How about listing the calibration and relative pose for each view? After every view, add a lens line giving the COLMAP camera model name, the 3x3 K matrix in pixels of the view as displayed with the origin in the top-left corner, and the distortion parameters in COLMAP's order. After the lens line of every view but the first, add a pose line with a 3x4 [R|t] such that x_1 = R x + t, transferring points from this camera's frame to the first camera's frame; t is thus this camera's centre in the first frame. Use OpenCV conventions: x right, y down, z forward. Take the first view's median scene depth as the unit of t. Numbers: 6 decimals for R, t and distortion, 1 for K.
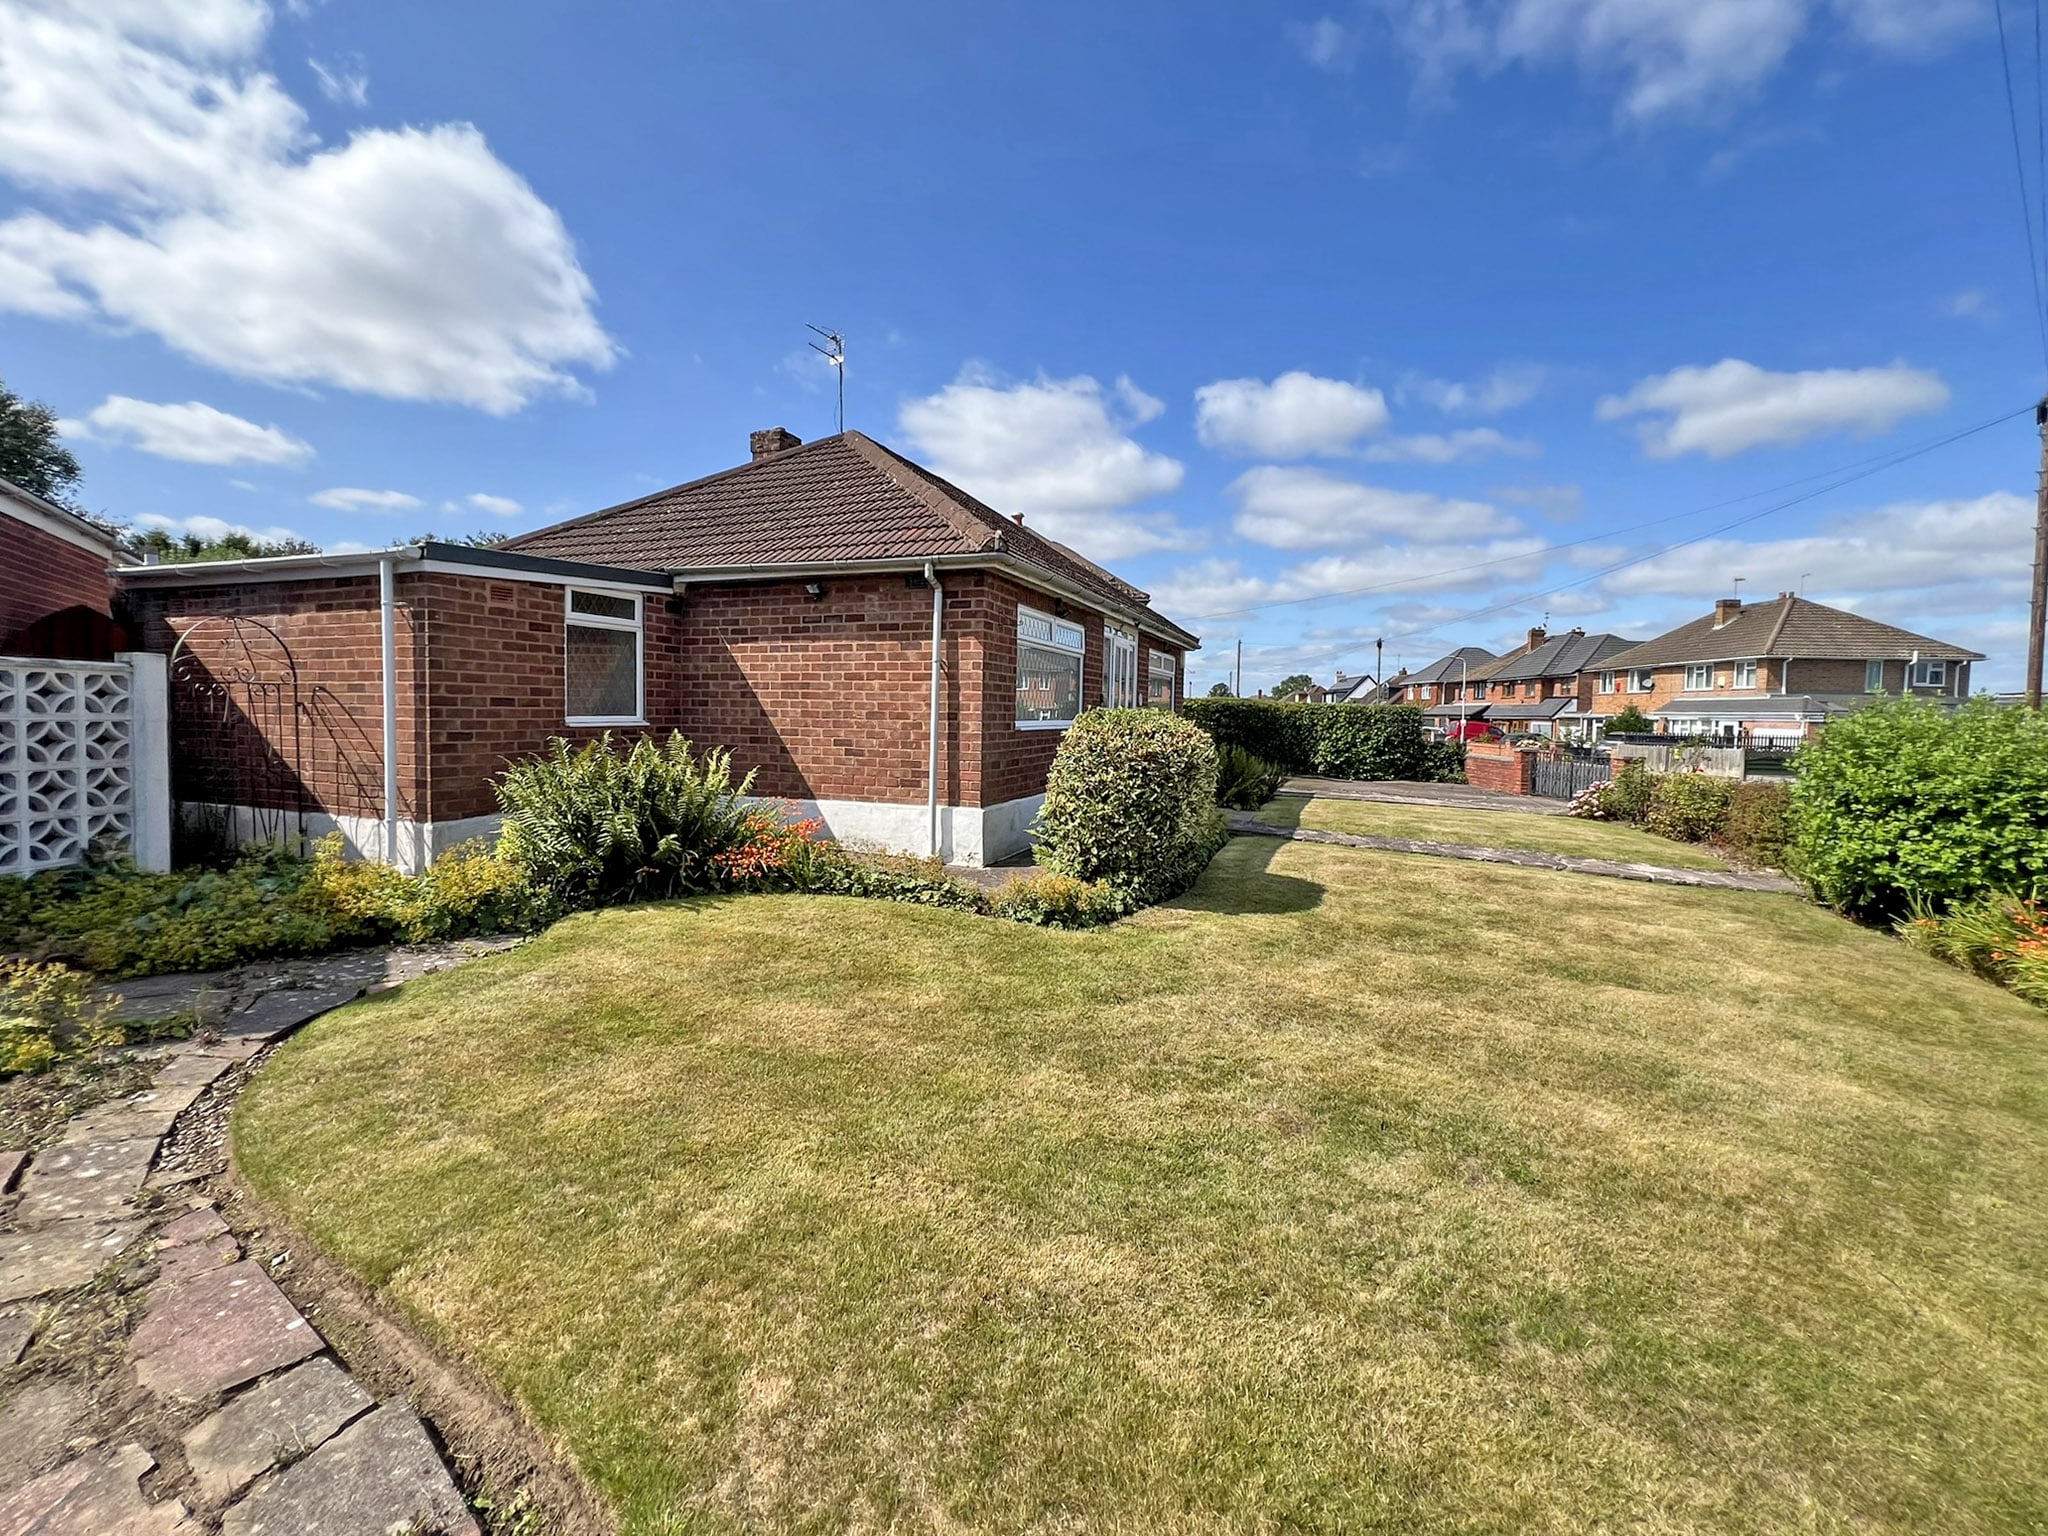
lens RADIAL K [[833.9, 0, 1006.6], [0, 833.9, 755.8], [0, 0, 1]] dist [-0.005640, 0.002970]
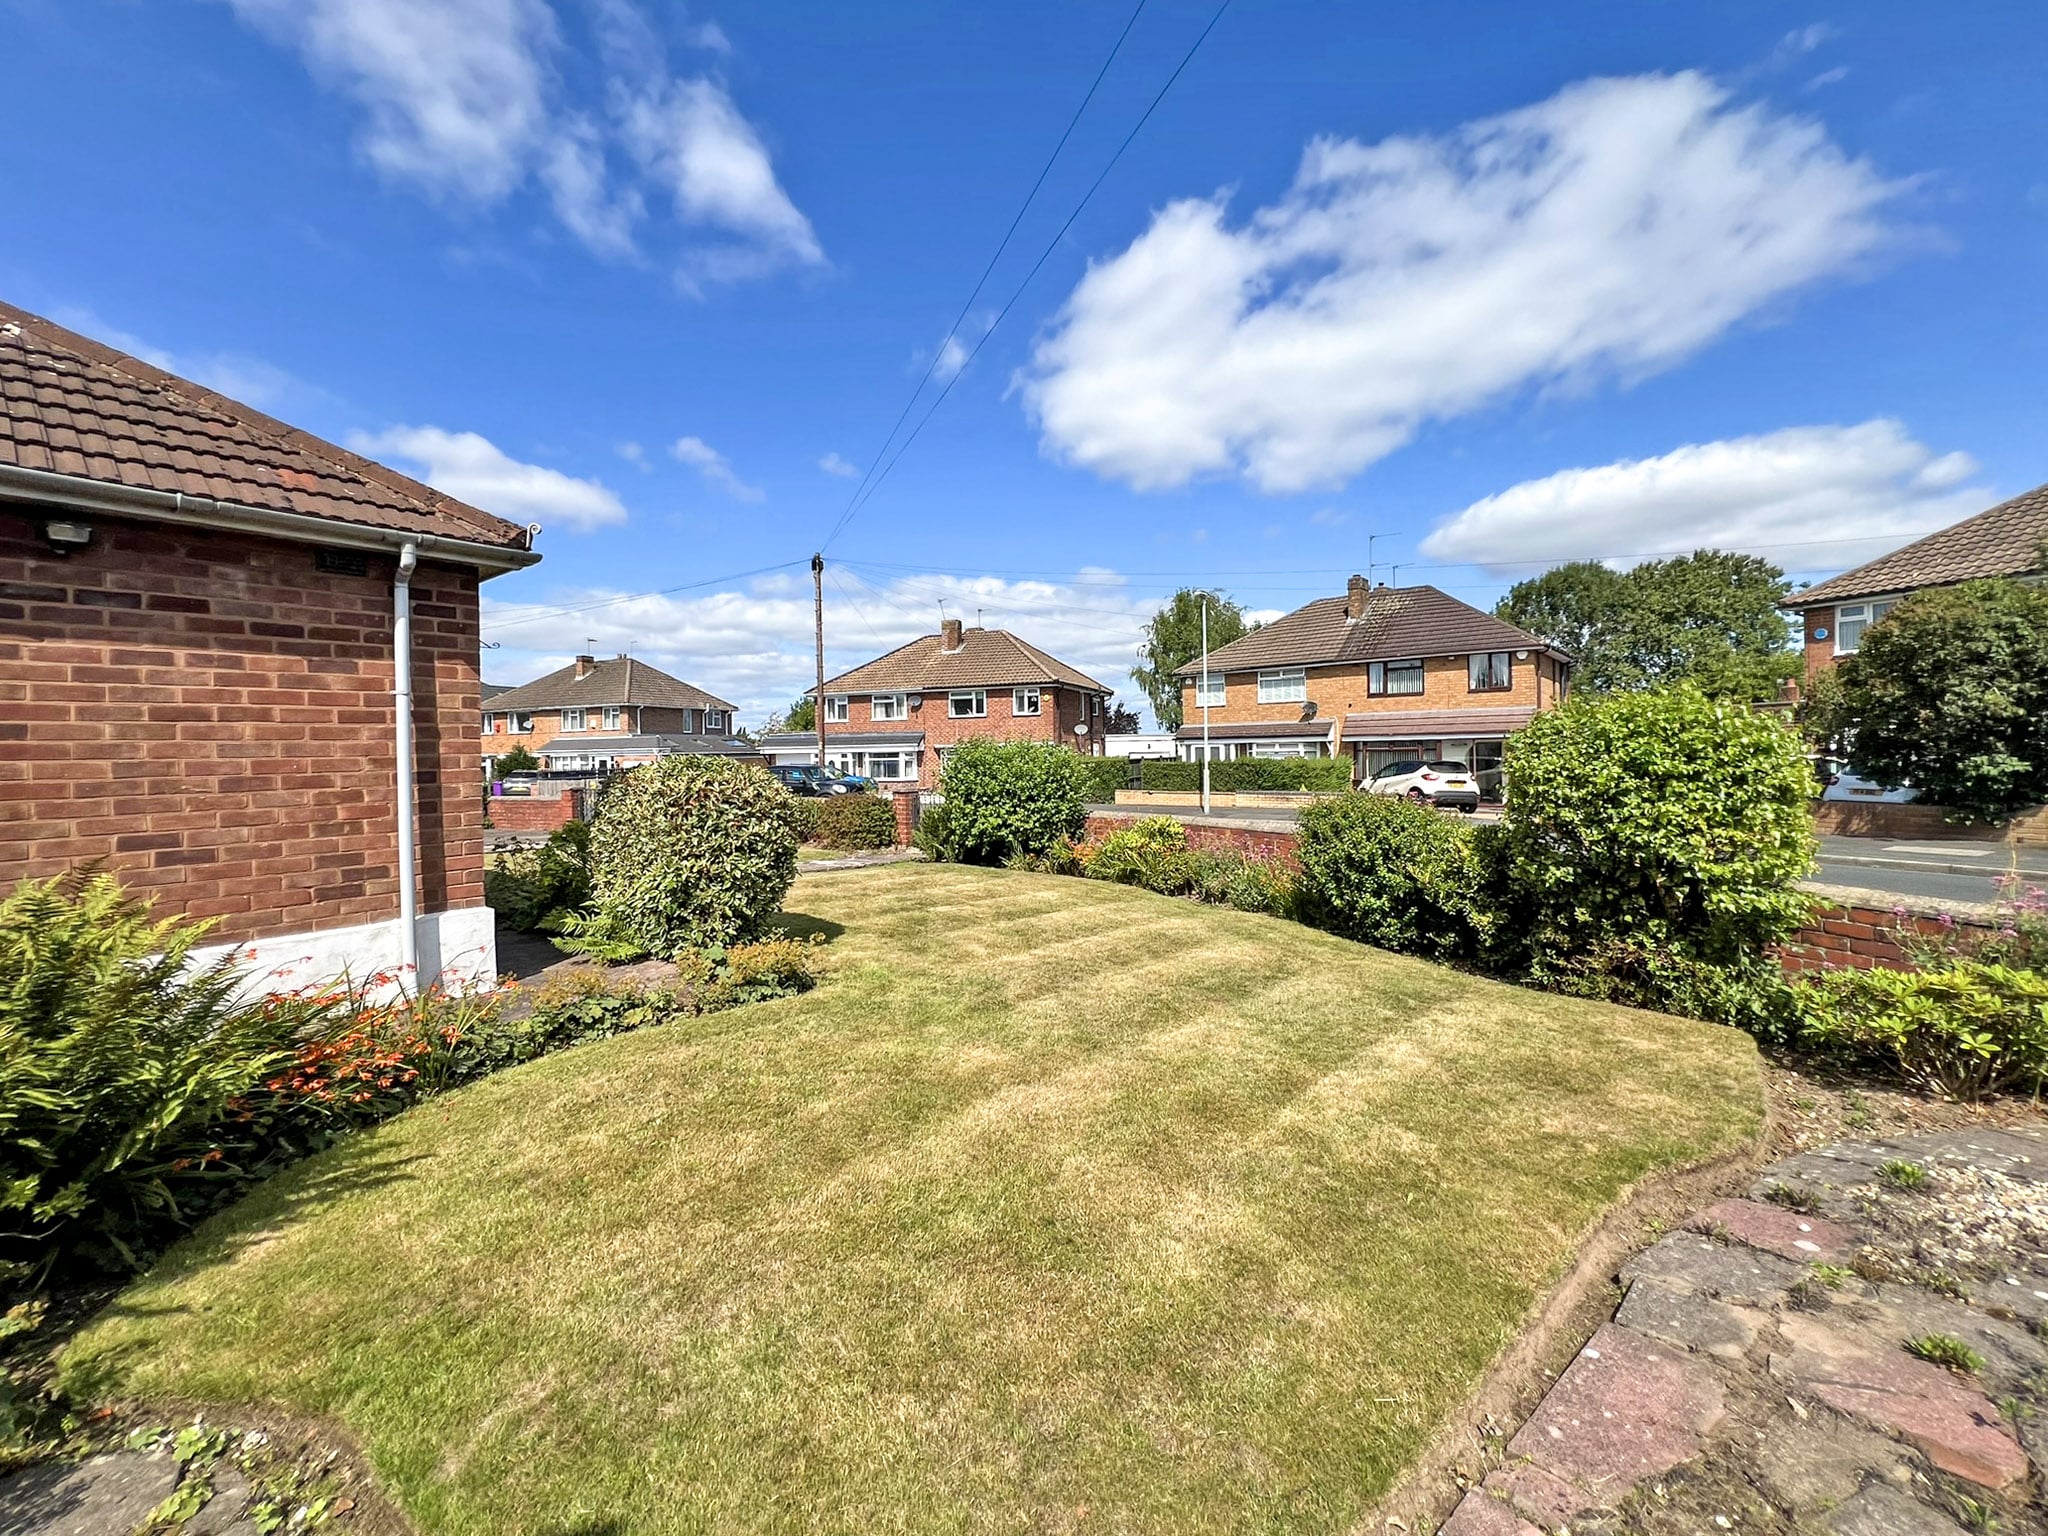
lens RADIAL K [[833.9, 0, 1011.7], [0, 833.9, 776.4], [0, 0, 1]] dist [-0.005640, 0.002970]
pose [[0.311628, -0.054087, 0.948664, -0.528350], [0.077124, 0.996524, 0.031481, -0.032023], [-0.947069, 0.063355, 0.314716, 0.337282]]
